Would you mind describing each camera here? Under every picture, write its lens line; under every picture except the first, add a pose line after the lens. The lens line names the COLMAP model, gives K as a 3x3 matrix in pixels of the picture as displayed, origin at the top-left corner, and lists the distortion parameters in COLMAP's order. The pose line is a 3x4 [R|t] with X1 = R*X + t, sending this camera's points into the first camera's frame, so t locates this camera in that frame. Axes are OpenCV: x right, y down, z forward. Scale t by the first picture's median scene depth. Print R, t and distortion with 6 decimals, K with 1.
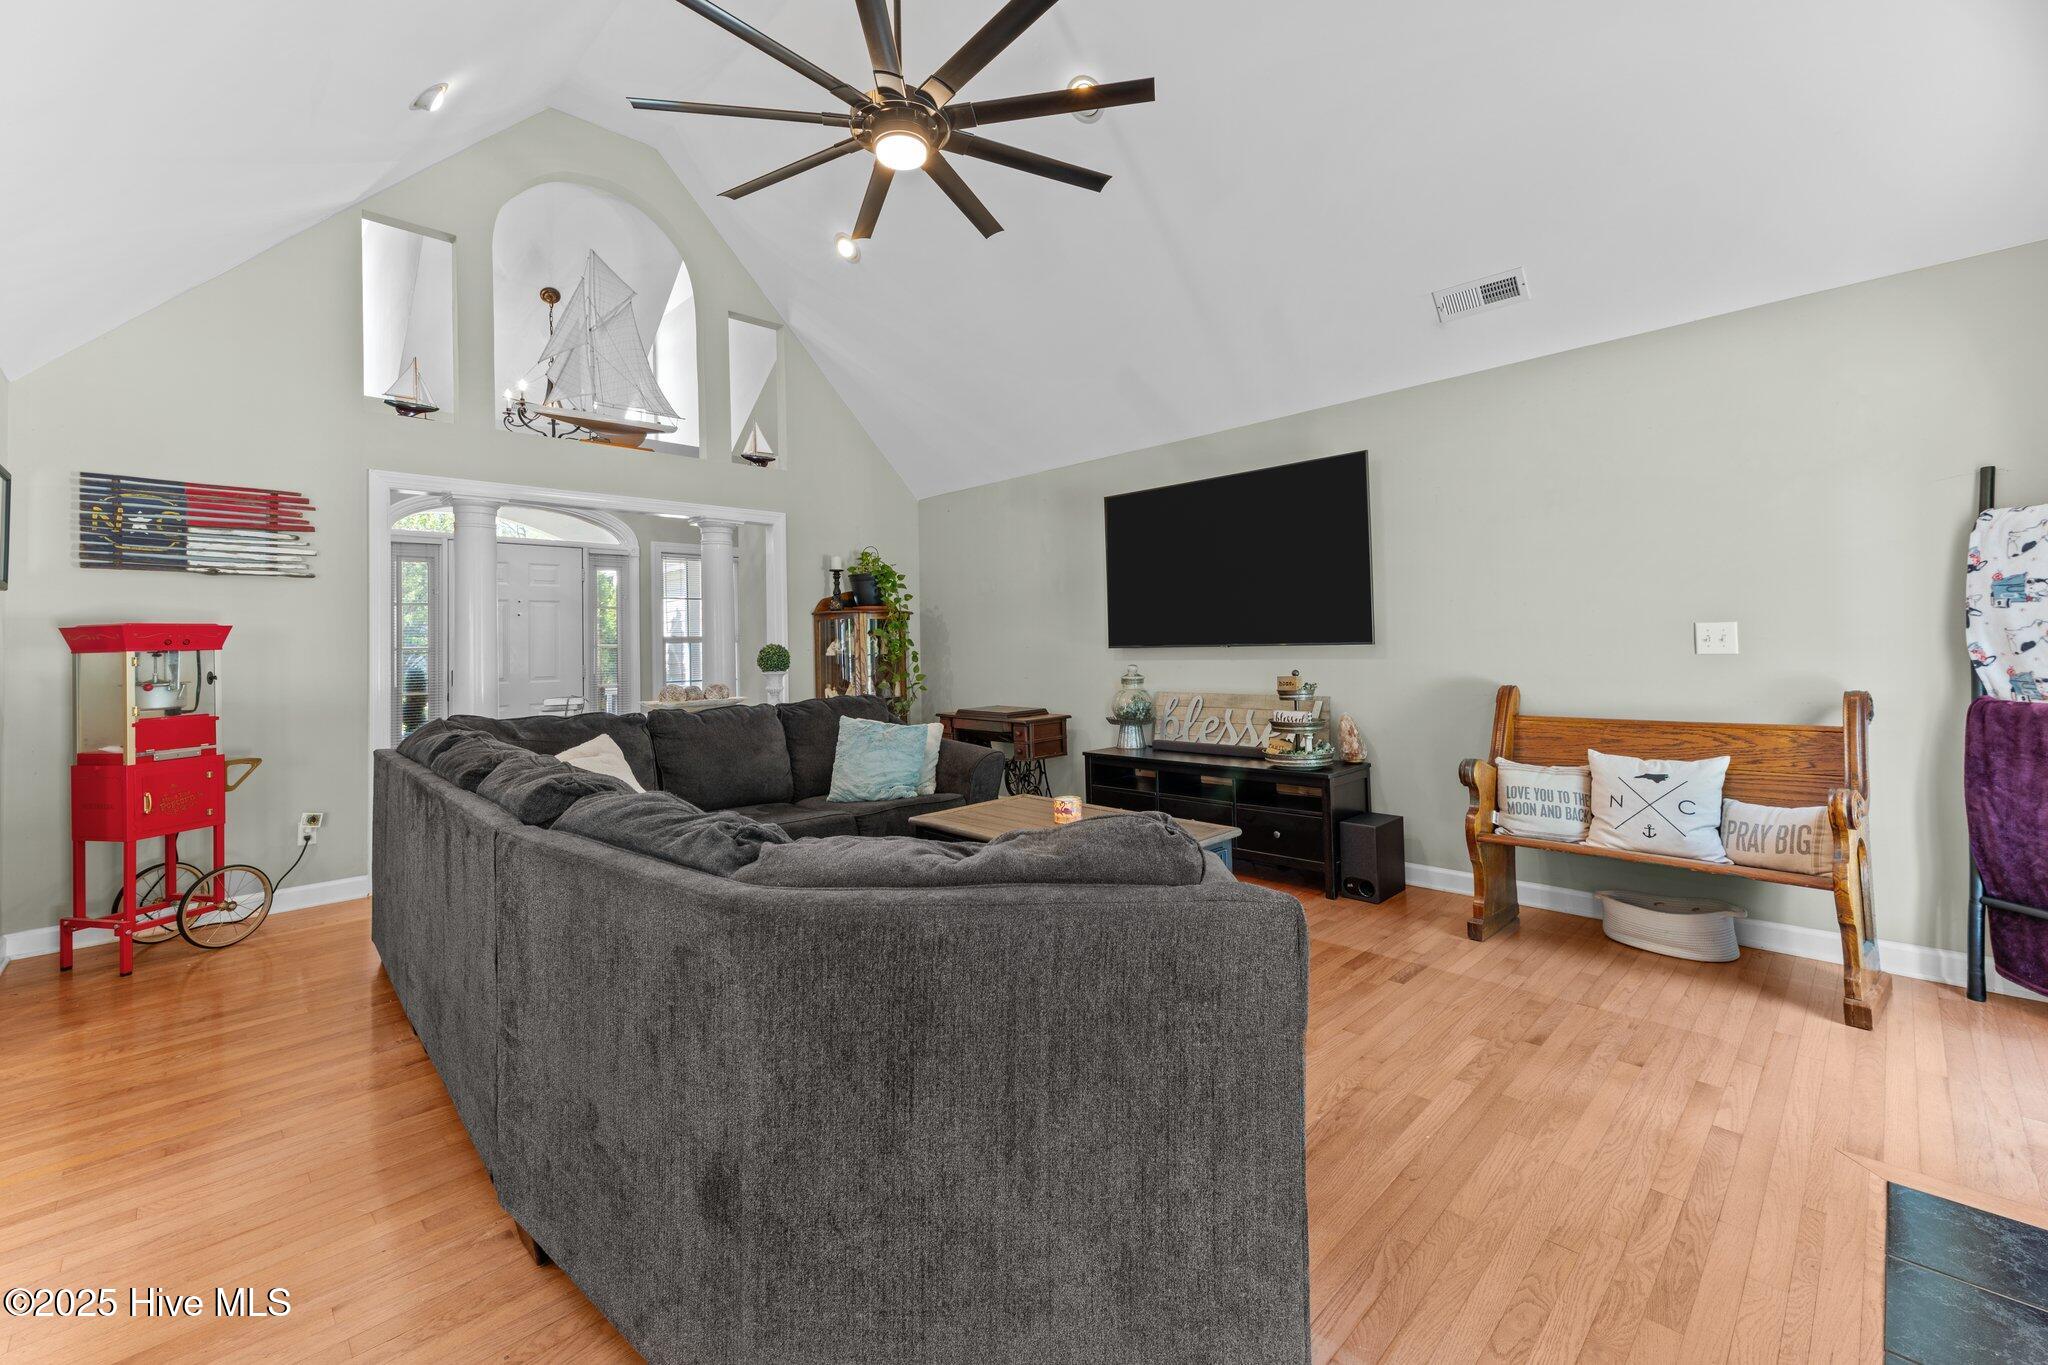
lens RADIAL K [[840.5, 0, 1029.7], [0, 840.5, 634.1], [0, 0, 1]] dist [0.010525, 0.000051]
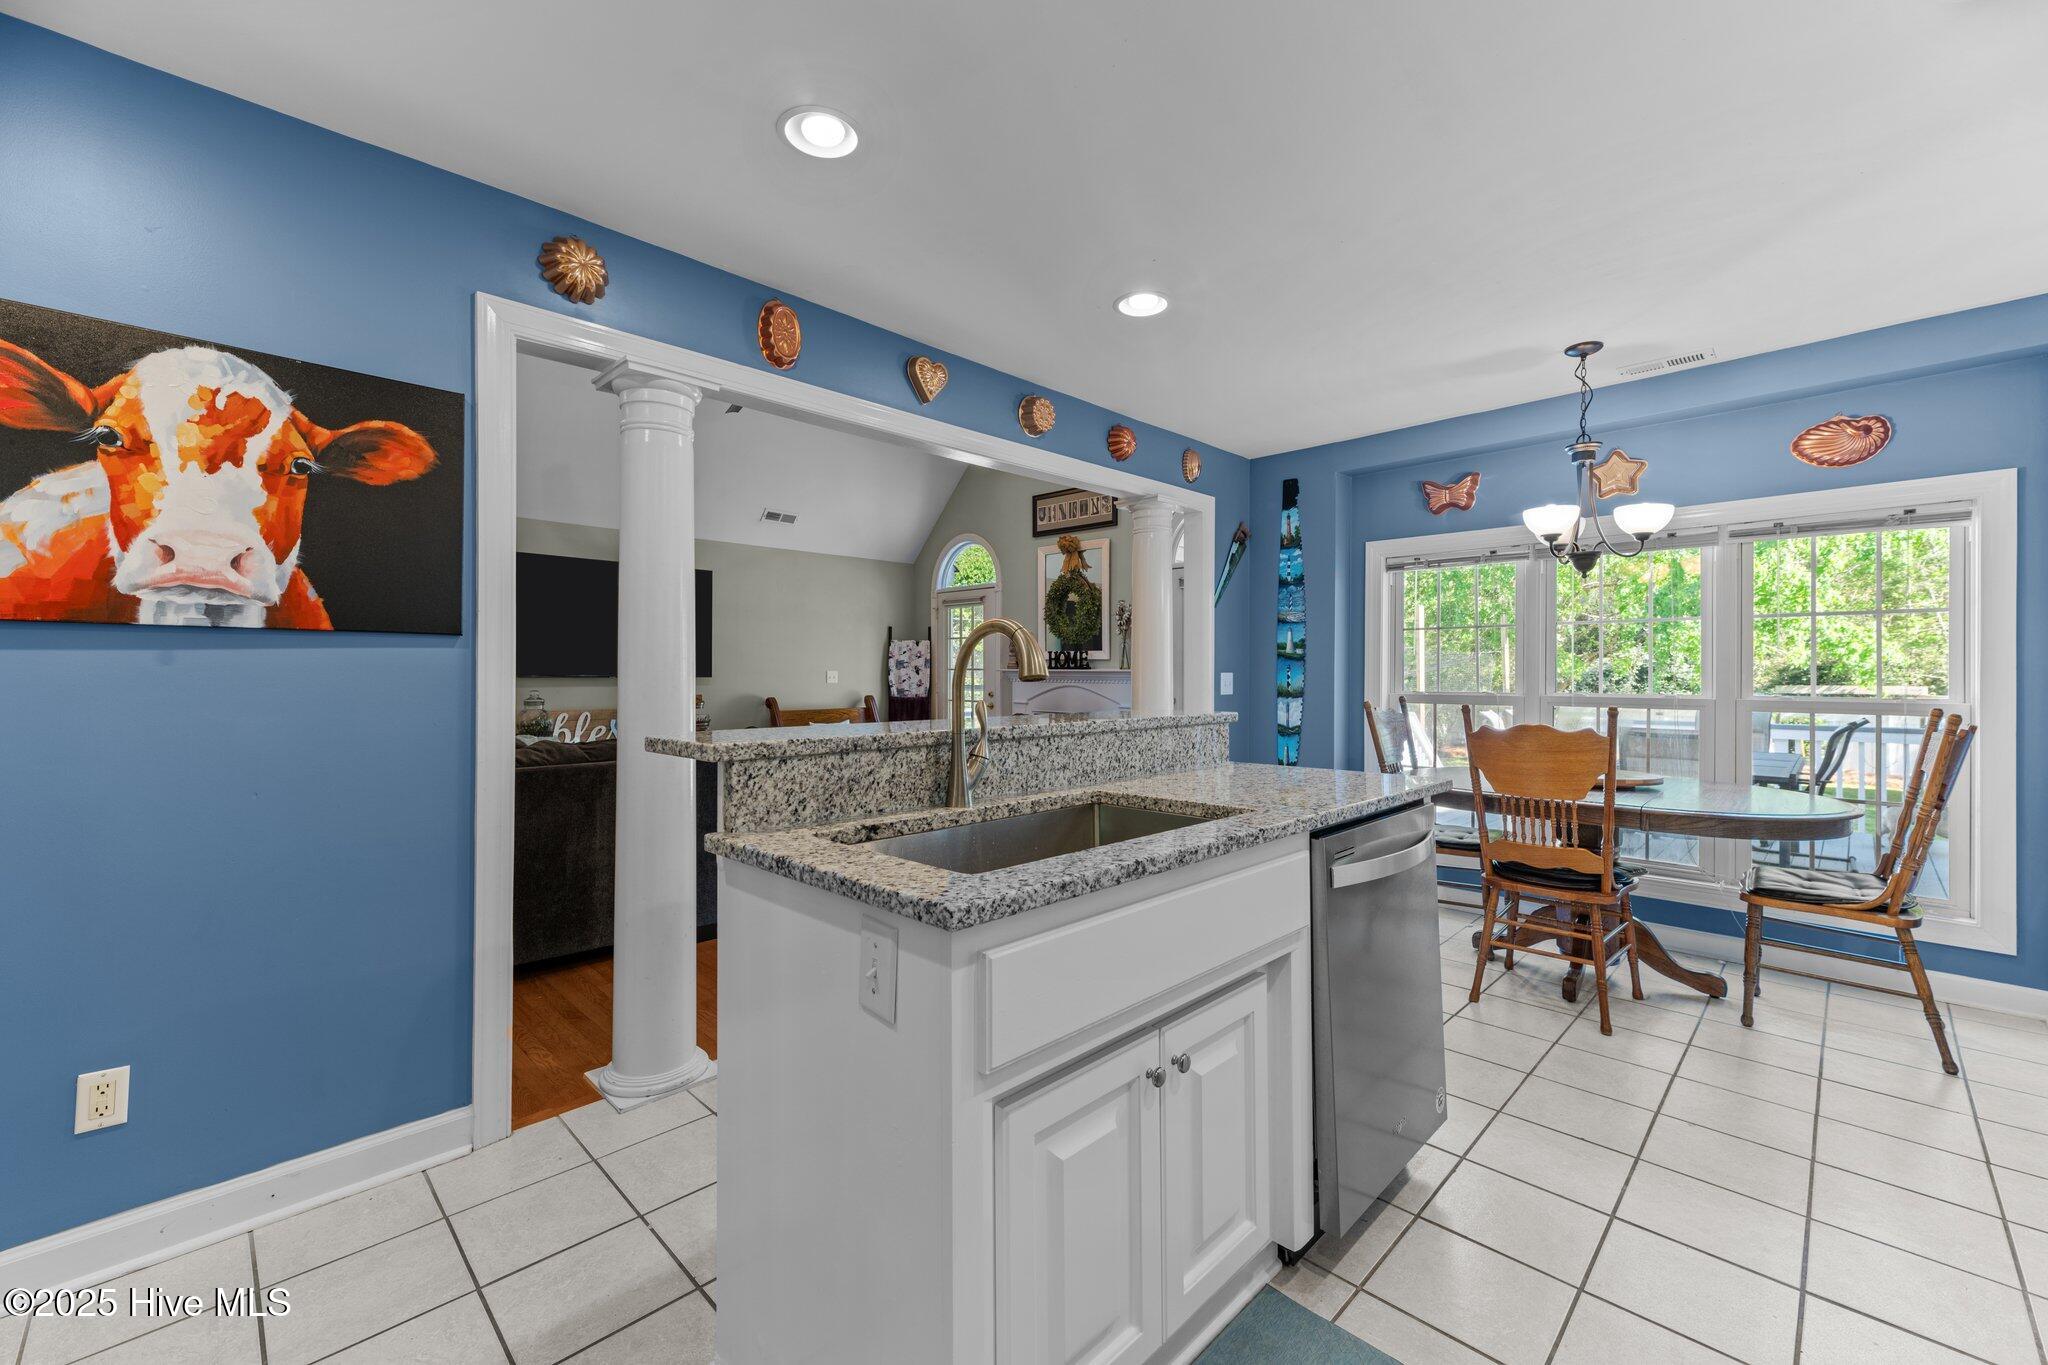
lens RADIAL K [[826.3, 0, 1022.7], [0, 826.3, 672.1], [0, 0, 1]] dist [0.012059, -0.003469]
pose [[-0.002548, 0.023233, 0.999727, -1.249523], [-0.017174, 0.999582, -0.023273, 0.027601], [-0.999849, -0.017229, -0.002148, 0.294231]]
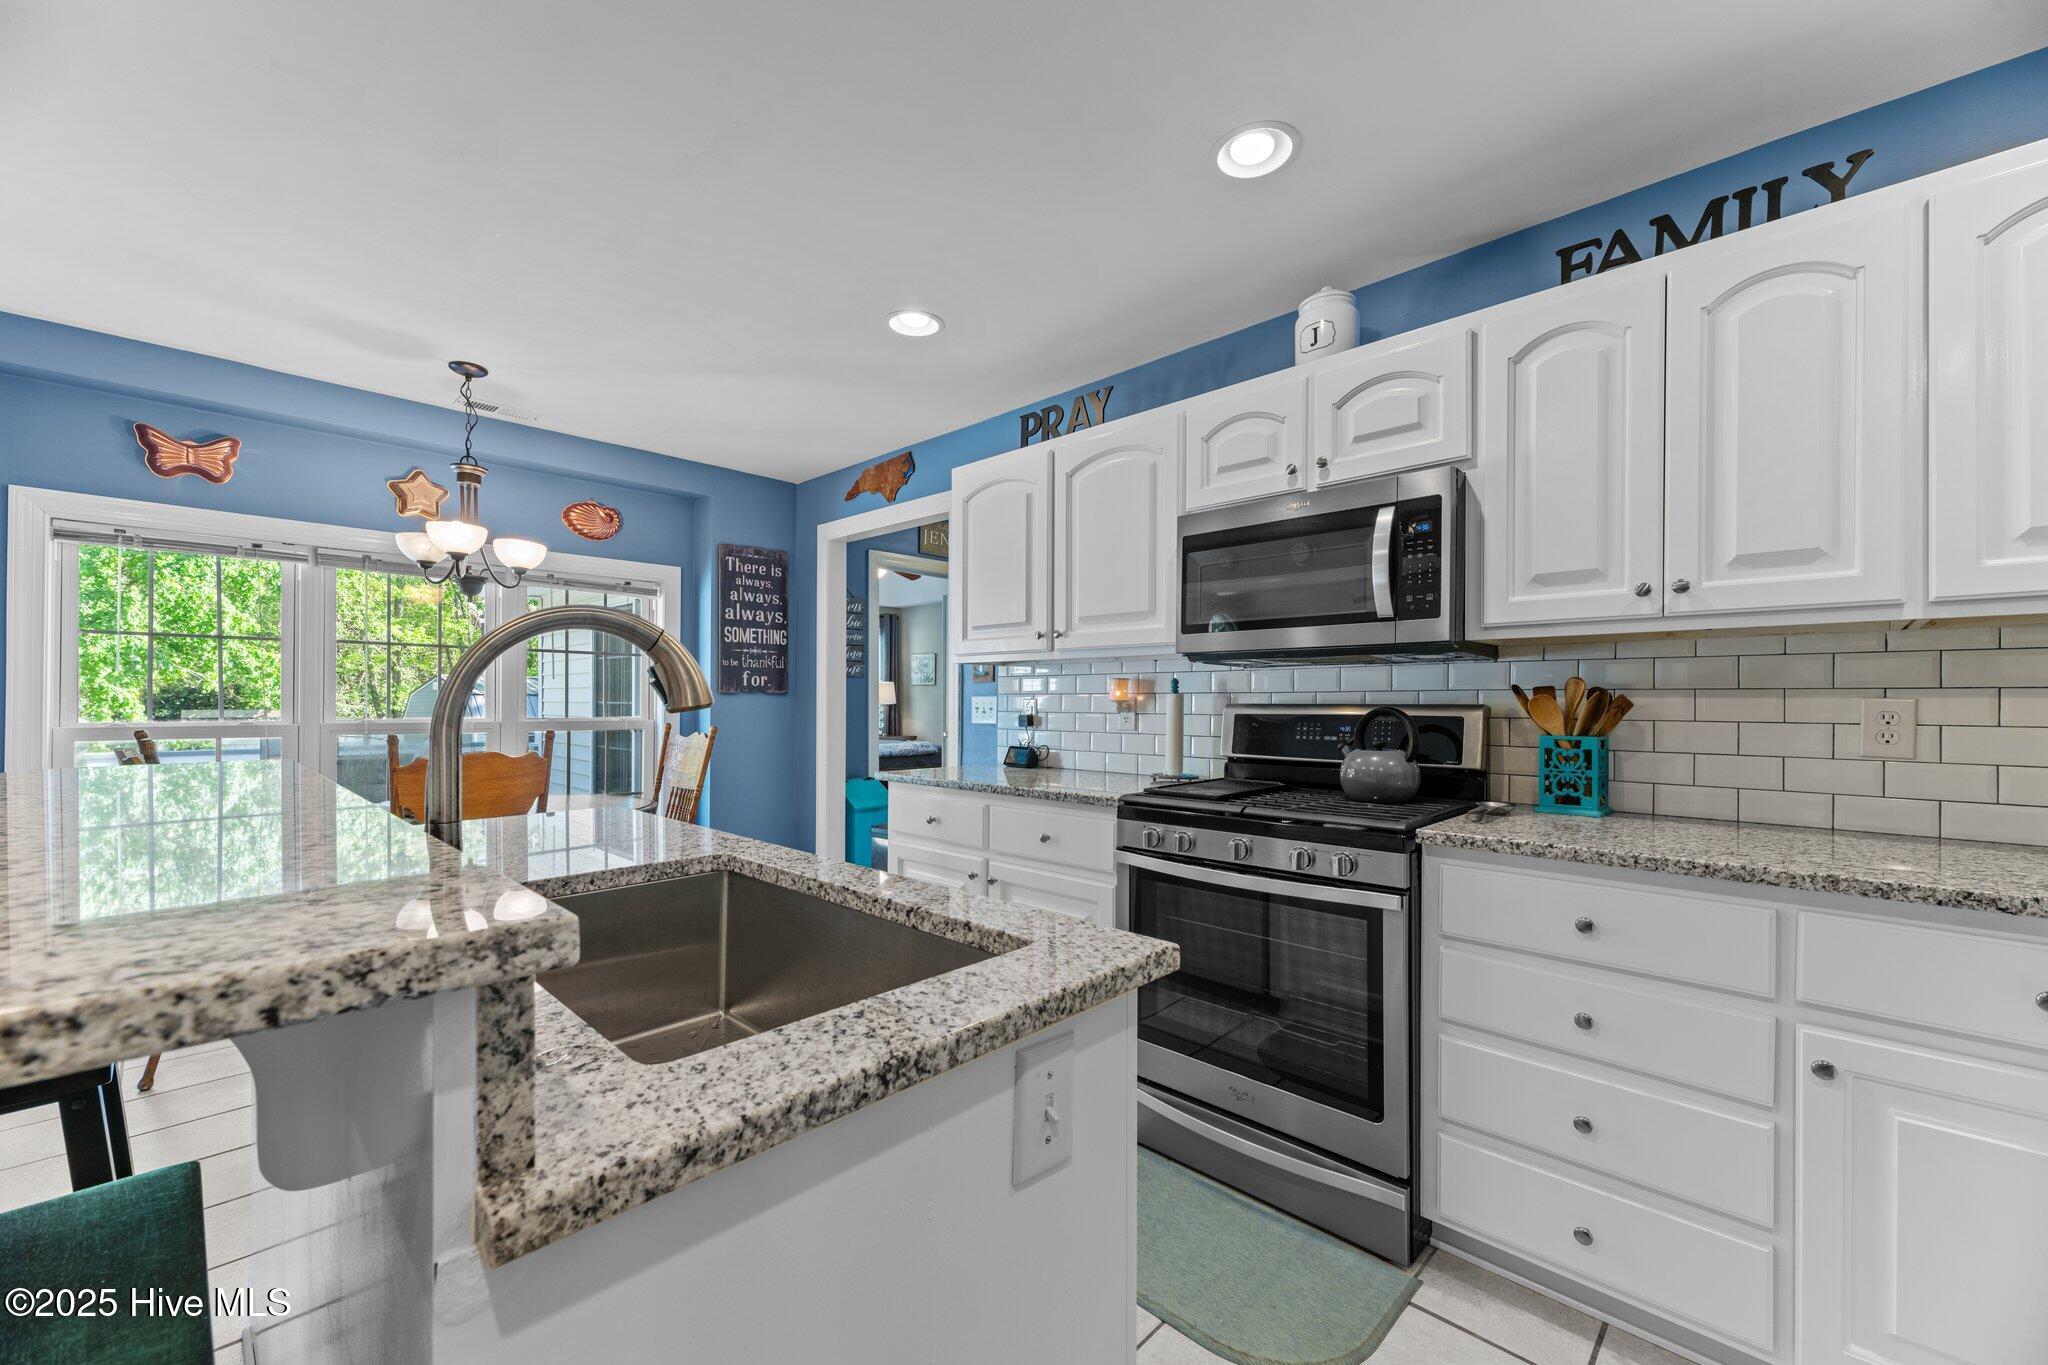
lens RADIAL K [[808.0, 0, 1023.9], [0, 808.0, 701.3], [0, 0, 1]] dist [0.017138, -0.005567]
pose [[-0.999558, 0.016363, -0.024809, -0.999595], [0.016766, 0.999730, -0.016106, 0.025468], [0.024539, -0.016515, -0.999562, 0.507074]]
